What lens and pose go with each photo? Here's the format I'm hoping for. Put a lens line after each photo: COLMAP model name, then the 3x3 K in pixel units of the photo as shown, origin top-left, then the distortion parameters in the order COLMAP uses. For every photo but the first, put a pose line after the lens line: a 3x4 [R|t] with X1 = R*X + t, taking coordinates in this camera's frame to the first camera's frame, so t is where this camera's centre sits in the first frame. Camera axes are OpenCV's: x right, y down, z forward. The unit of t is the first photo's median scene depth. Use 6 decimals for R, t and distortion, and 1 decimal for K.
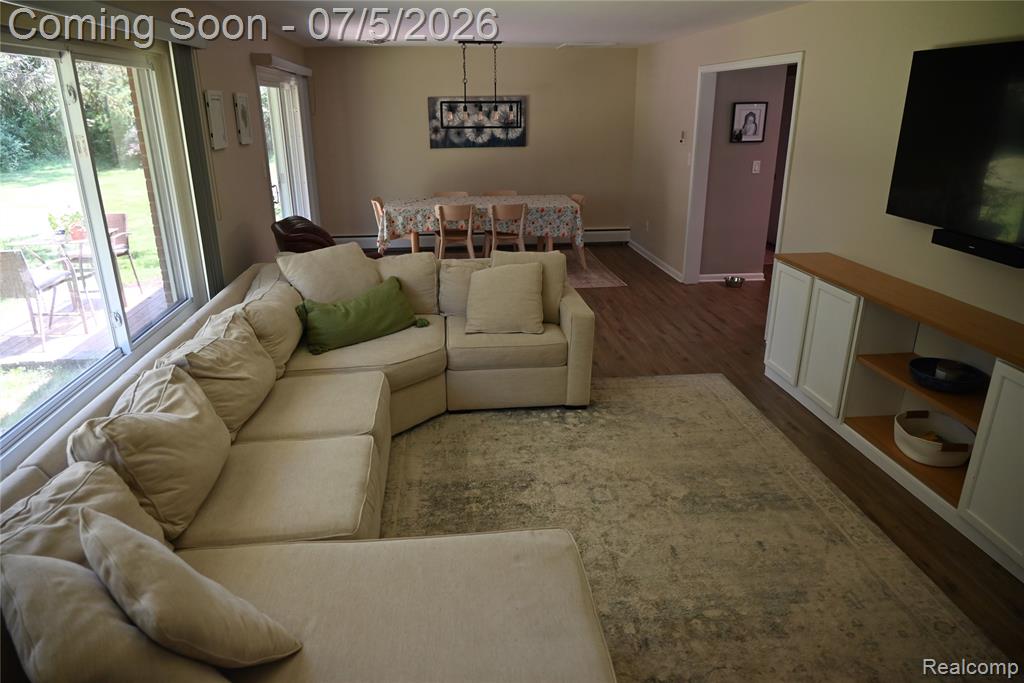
lens RADIAL K [[669.5, 0, 511.2], [0, 669.5, 339.7], [0, 0, 1]] dist [-0.011248, -0.002056]
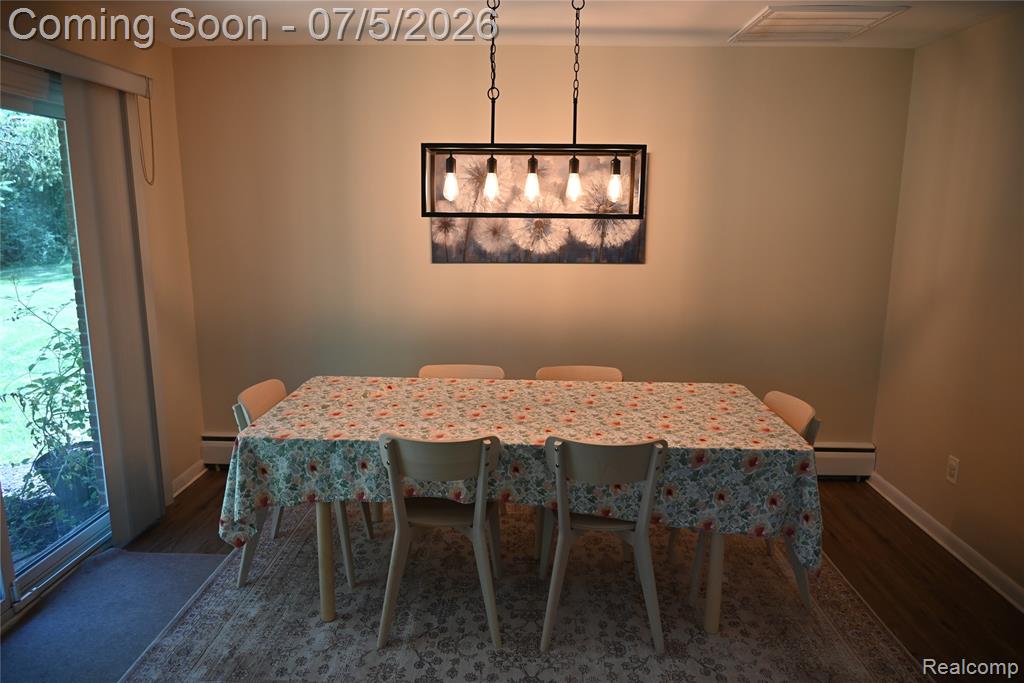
lens RADIAL K [[676.3, 0, 511.4], [0, 676.3, 347.1], [0, 0, 1]] dist [-0.002948, -0.002186]
pose [[0.989719, 0.040610, -0.137136, -0.003446], [-0.058770, 0.989627, -0.131089, -0.350640], [0.130390, 0.137801, 0.981840, 1.147577]]
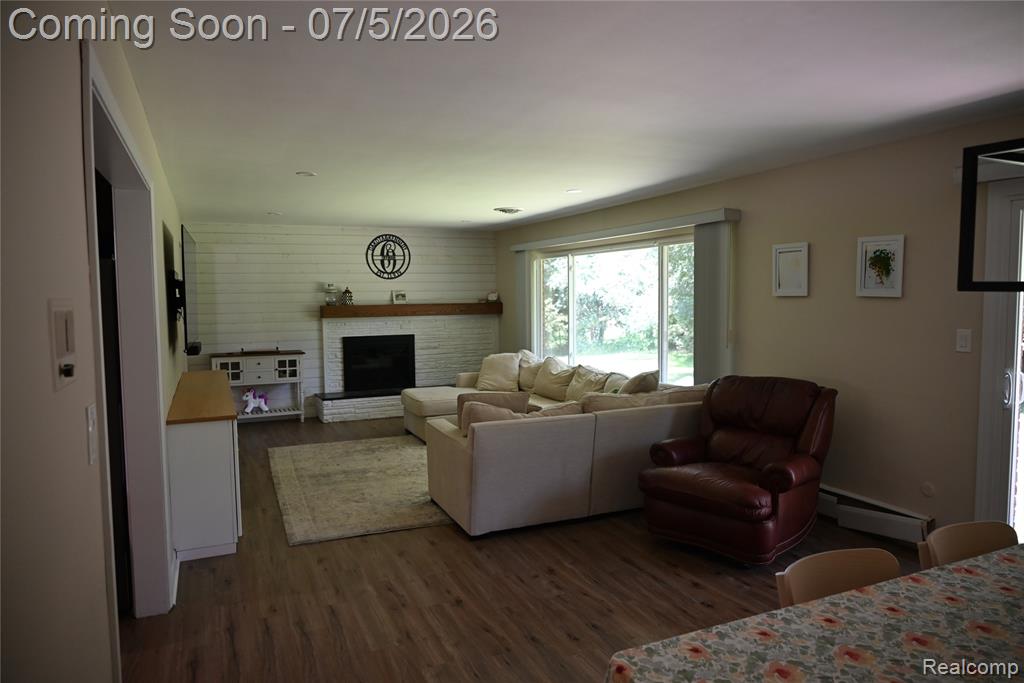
lens RADIAL K [[669.5, 0, 511.2], [0, 669.5, 339.7], [0, 0, 1]] dist [-0.011248, -0.002056]
pose [[-0.951819, 0.035978, -0.304542, 0.335803], [-0.085786, 0.922205, 0.377065, -0.644423], [0.294416, 0.385023, -0.874687, 2.009302]]
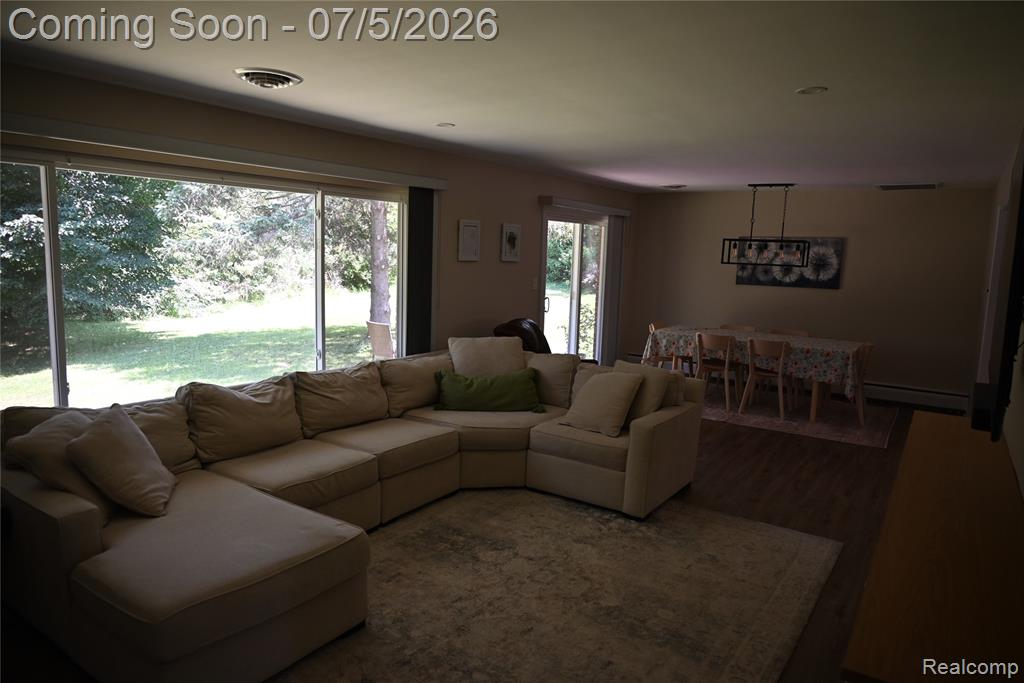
lens RADIAL K [[669.5, 0, 511.2], [0, 669.5, 339.7], [0, 0, 1]] dist [-0.011248, -0.002056]
pose [[0.765662, 0.118078, -0.632313, 0.562198], [-0.246885, 0.961665, -0.119370, 0.008936], [0.593978, 0.247505, 0.765462, 0.057496]]
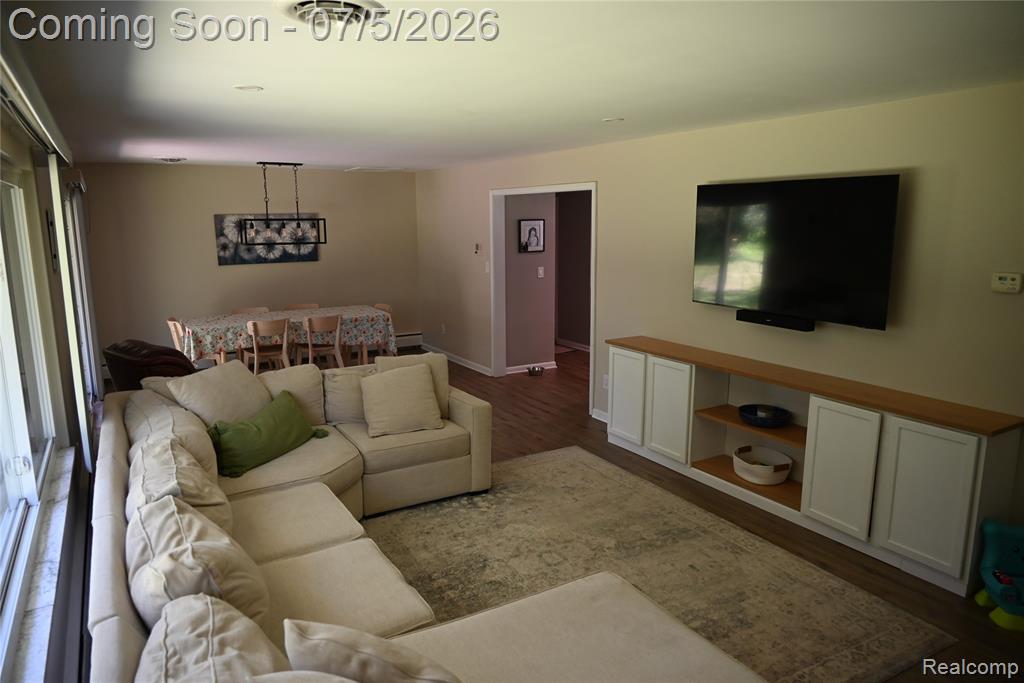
lens RADIAL K [[669.5, 0, 511.2], [0, 669.5, 339.7], [0, 0, 1]] dist [-0.011248, -0.002056]
pose [[0.910892, -0.073419, 0.406061, -0.276982], [0.137439, 0.981838, -0.130784, 0.007362], [-0.389084, 0.174939, 0.904439, -0.038612]]
